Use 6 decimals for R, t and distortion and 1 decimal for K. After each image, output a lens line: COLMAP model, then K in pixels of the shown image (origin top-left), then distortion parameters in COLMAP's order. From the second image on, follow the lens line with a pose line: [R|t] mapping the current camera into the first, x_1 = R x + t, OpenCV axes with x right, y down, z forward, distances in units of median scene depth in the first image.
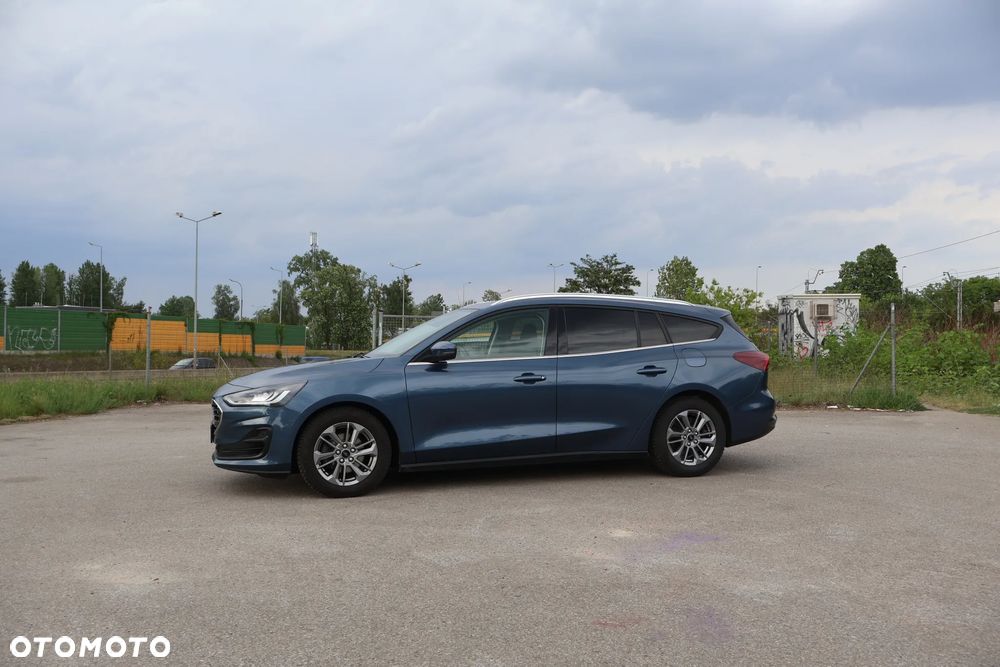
lens RADIAL K [[875.0, 0, 502.5], [0, 875.0, 360.4], [0, 0, 1]] dist [0.004697, 0.000516]
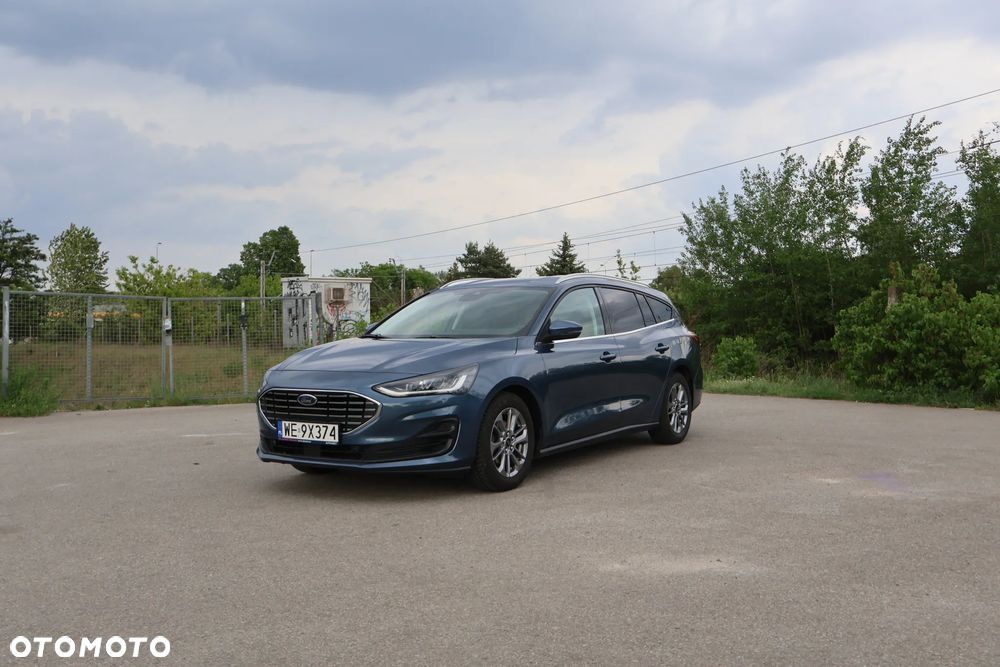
lens RADIAL K [[978.9, 0, 515.8], [0, 978.9, 362.9], [0, 0, 1]] dist [-0.005975, -0.003134]
pose [[0.768442, -0.028157, 0.639299, -0.089843], [0.019674, 0.999599, 0.020377, 0.000273], [-0.639617, -0.003081, 0.768688, 0.021785]]
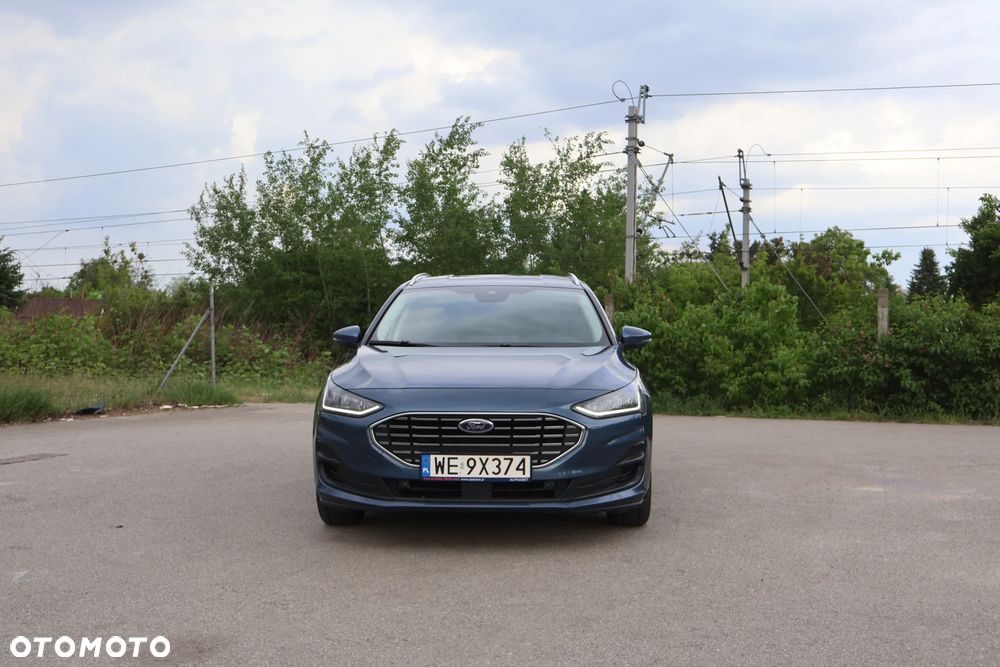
lens RADIAL K [[1120.3, 0, 519.5], [0, 1120.3, 334.5], [0, 0, 1]] dist [-0.008973, -0.016676]
pose [[0.310841, 0.000004, 0.950462, -0.127257], [0.014411, 0.999885, -0.004717, -0.001150], [-0.950353, 0.015163, 0.310806, 0.084016]]
